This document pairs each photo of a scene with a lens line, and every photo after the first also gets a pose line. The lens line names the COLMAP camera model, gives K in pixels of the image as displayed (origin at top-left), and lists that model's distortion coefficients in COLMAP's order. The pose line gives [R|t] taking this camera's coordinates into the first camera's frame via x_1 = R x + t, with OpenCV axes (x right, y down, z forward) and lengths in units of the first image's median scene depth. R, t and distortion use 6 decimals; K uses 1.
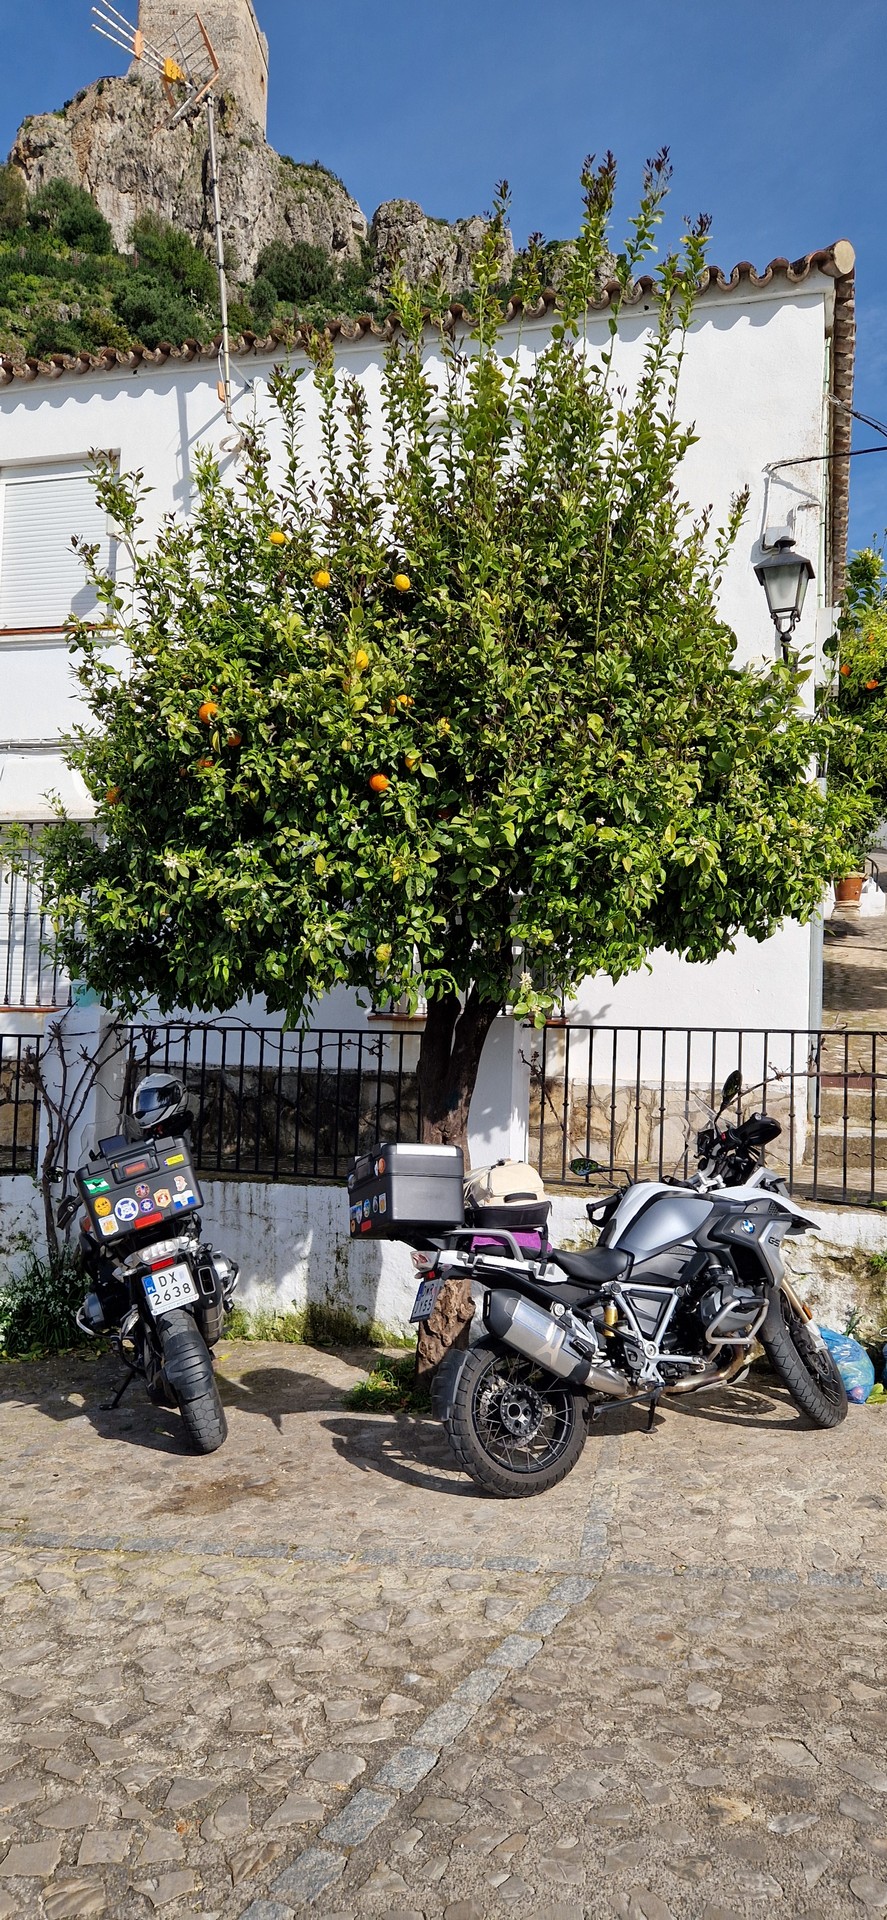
lens RADIAL K [[1281.0, 0, 455.0], [0, 1281.0, 981.6], [0, 0, 1]] dist [0.085460, -0.082282]
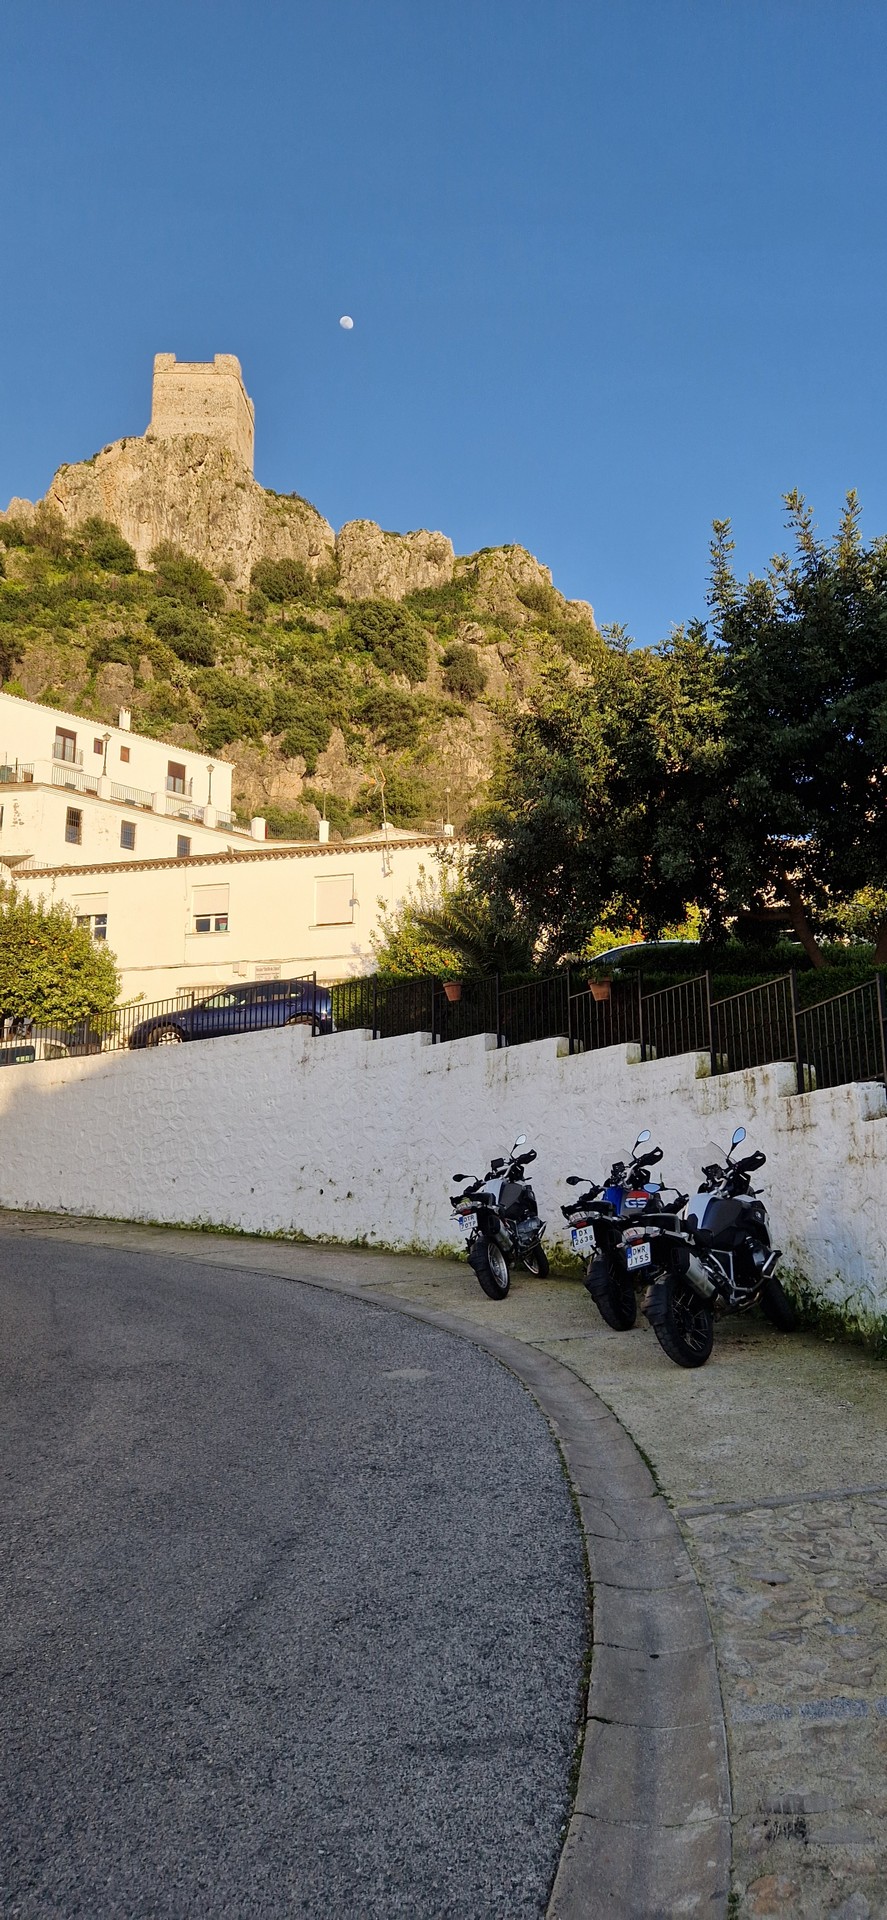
lens RADIAL K [[1268.7, 0, 459.0], [0, 1268.7, 983.3], [0, 0, 1]] dist [0.075456, -0.122805]
pose [[0.998862, -0.032356, 0.035042, -0.006382], [0.037165, 0.988487, -0.146667, 0.028956], [-0.029893, 0.147803, 0.988565, -0.167970]]
